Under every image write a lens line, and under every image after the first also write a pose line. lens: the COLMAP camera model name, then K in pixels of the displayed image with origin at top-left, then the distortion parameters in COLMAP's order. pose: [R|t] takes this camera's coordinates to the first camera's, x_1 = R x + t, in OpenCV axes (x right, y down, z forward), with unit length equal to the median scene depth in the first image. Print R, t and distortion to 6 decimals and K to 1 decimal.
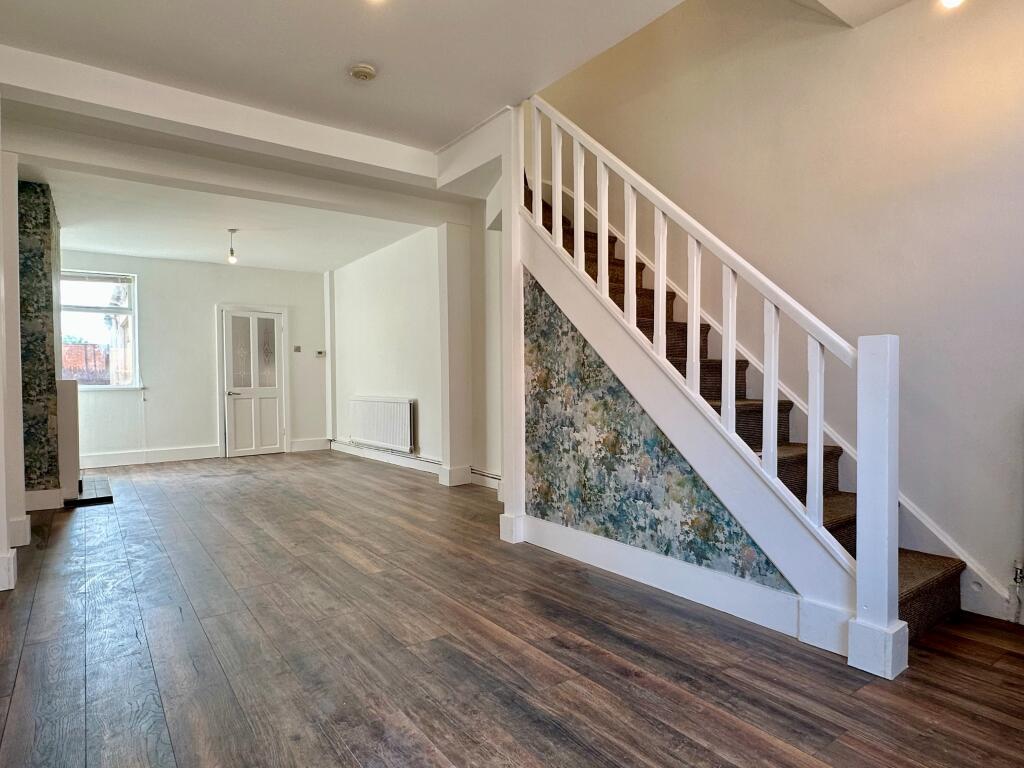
lens RADIAL K [[608.0, 0, 512.1], [0, 608.0, 382.7], [0, 0, 1]] dist [-0.004454, -0.000019]
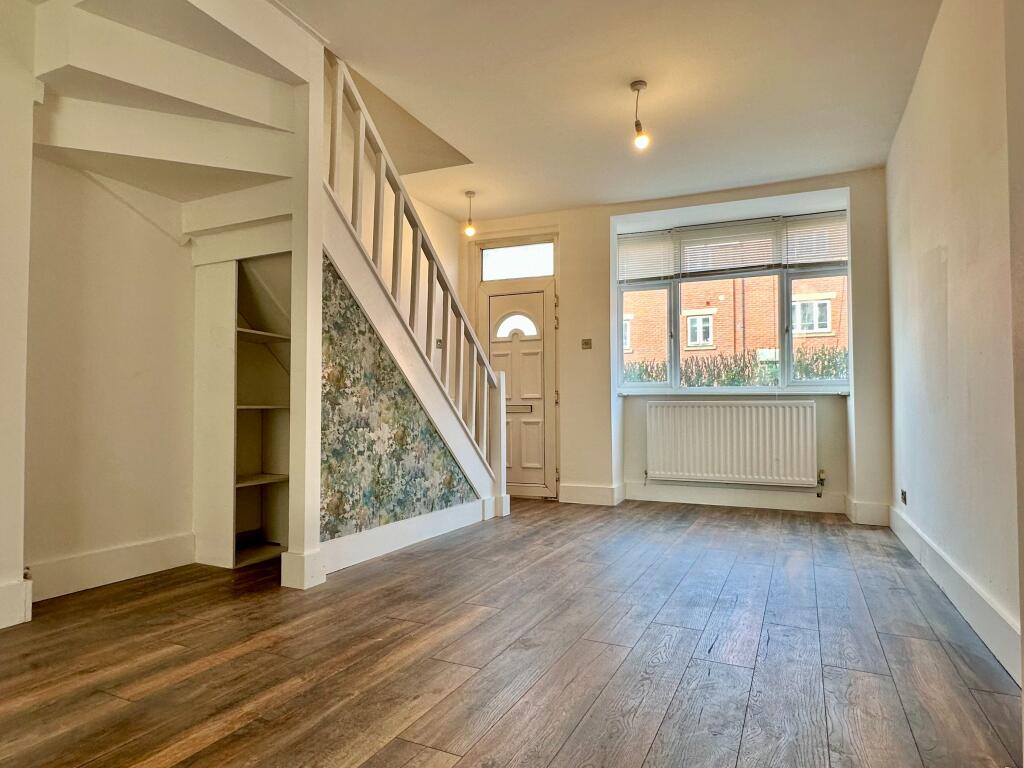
lens RADIAL K [[608.0, 0, 512.5], [0, 608.0, 386.9], [0, 0, 1]] dist [-0.004454, -0.000019]
pose [[-0.488733, 0.043601, 0.871343, -0.923139], [0.010875, 0.998977, -0.043888, 0.054535], [-0.872366, -0.011974, -0.488707, 1.327362]]
